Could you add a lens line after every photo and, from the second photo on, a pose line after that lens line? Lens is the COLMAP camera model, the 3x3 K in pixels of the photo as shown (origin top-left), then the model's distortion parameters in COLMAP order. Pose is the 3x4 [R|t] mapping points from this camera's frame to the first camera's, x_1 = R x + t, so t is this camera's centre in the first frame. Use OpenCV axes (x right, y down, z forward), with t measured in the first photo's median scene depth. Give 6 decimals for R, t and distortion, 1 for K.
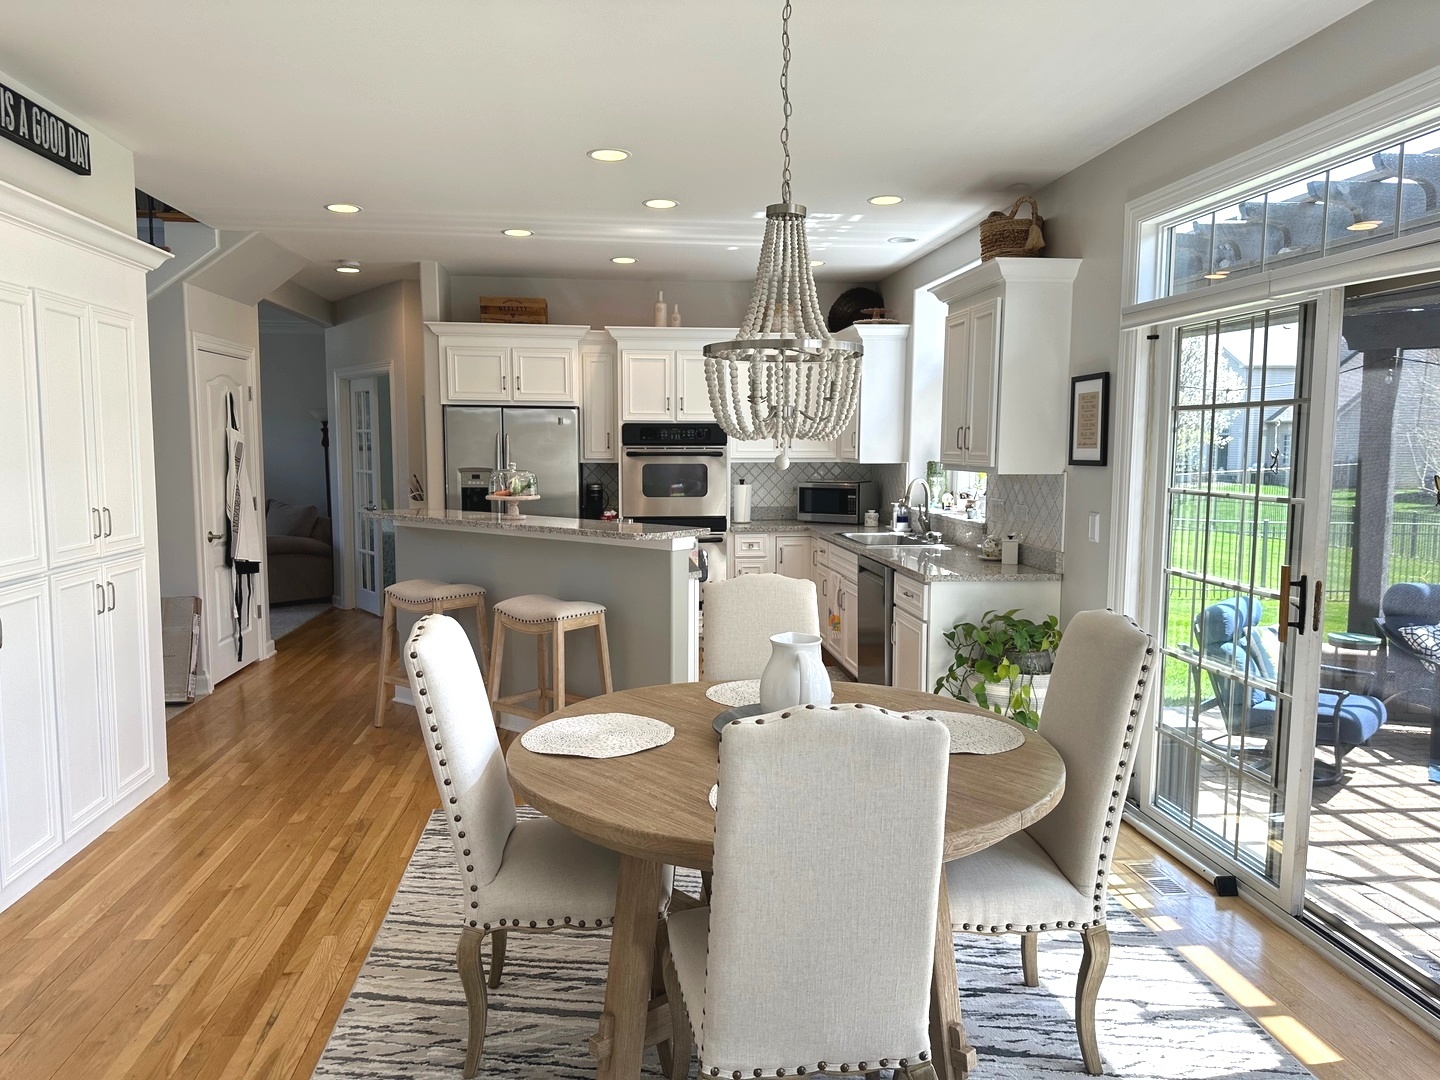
lens RADIAL K [[1012.7, 0, 725.1], [0, 1012.7, 540.1], [0, 0, 1]] dist [0.048942, -0.038976]
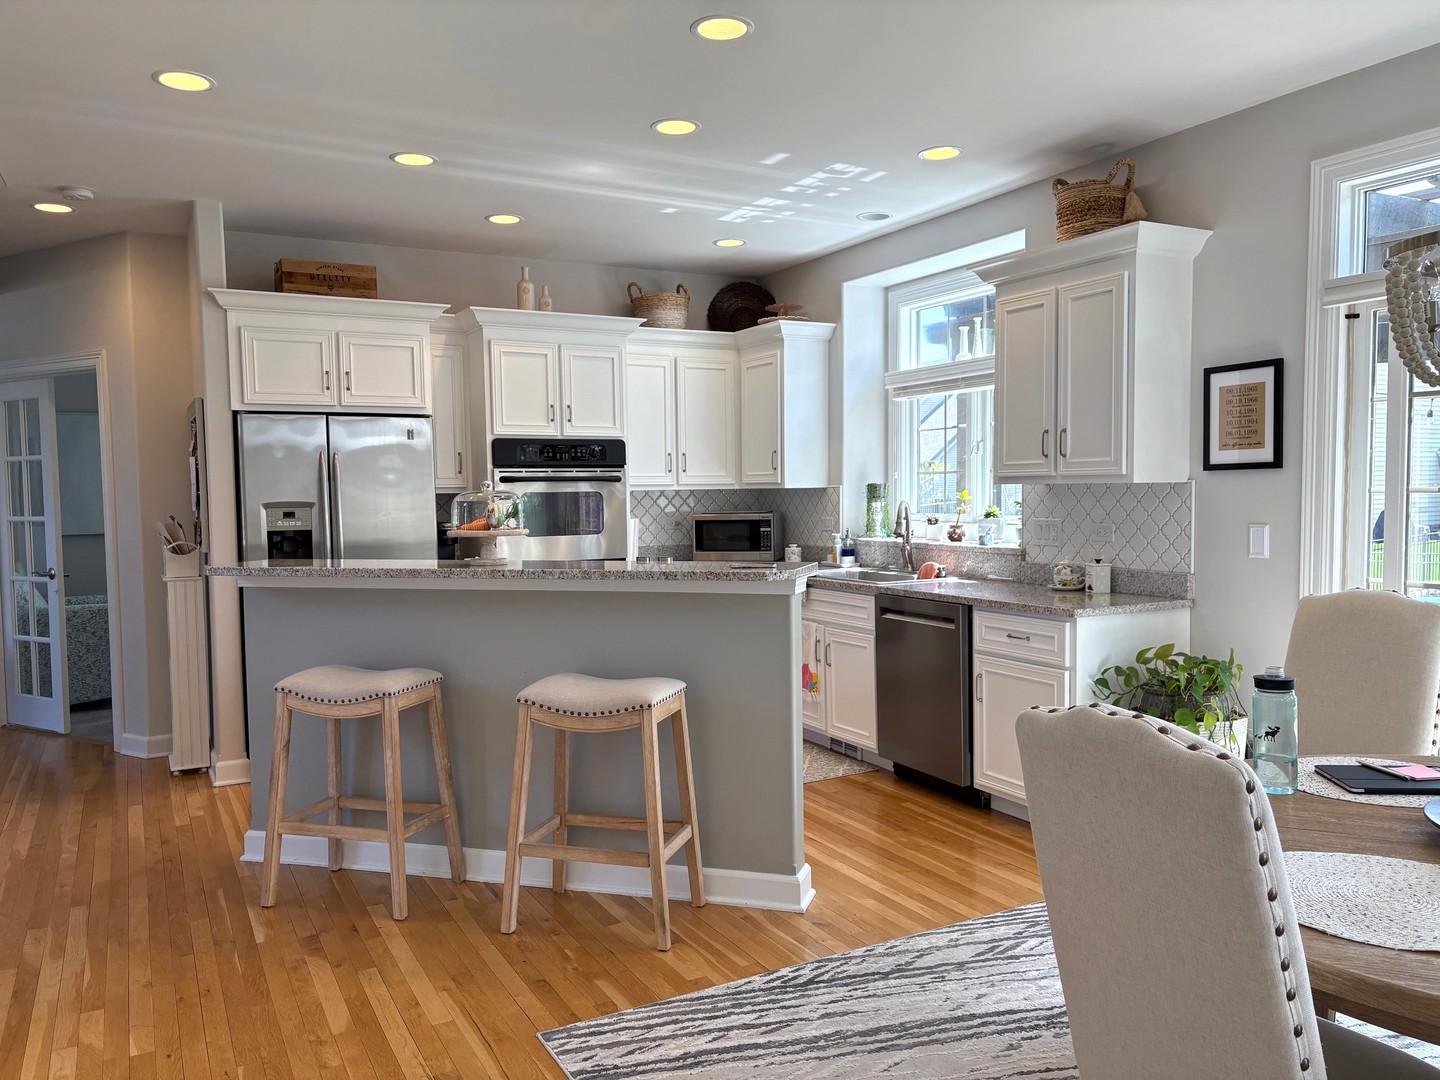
lens RADIAL K [[1095.5, 0, 736.1], [0, 1095.5, 554.8], [0, 0, 1]] dist [0.000141, 0.056601]
pose [[0.926119, -0.038292, 0.375283, -0.245866], [0.051993, 0.998297, -0.026447, 0.000200], [-0.373631, 0.044005, 0.926533, 0.197224]]
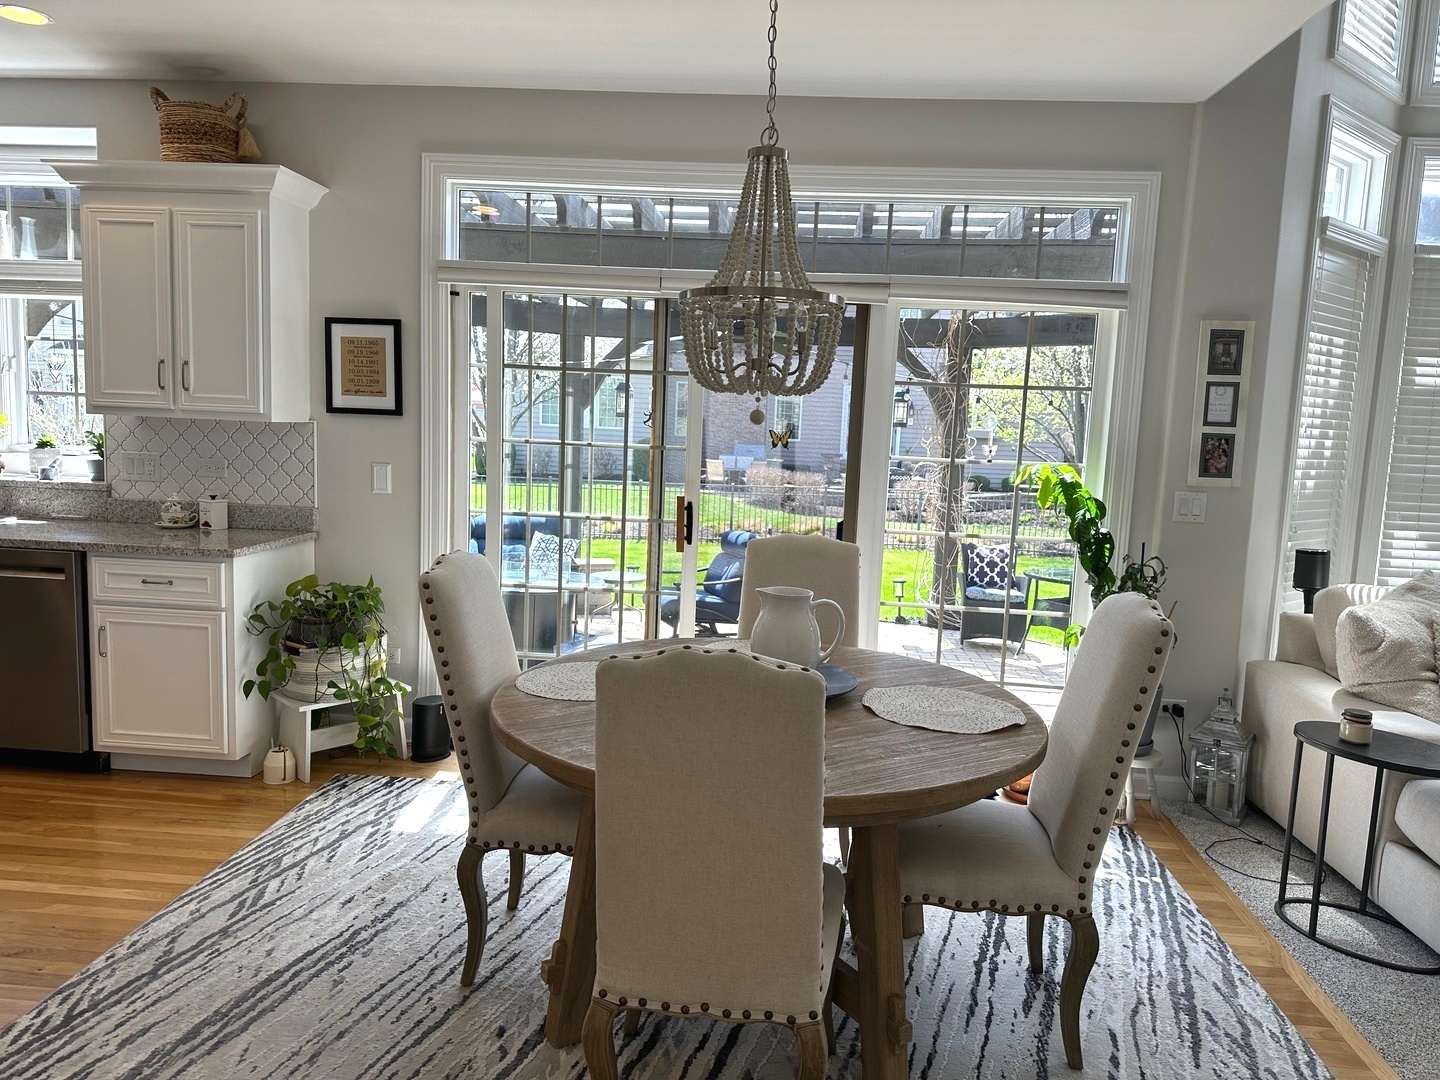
lens RADIAL K [[1012.7, 0, 725.1], [0, 1012.7, 540.1], [0, 0, 1]] dist [0.048942, -0.038976]
pose [[0.201508, -0.110078, 0.973282, -0.332580], [0.054121, 0.993398, 0.101148, -0.021927], [-0.977991, 0.032293, 0.206135, 0.303493]]
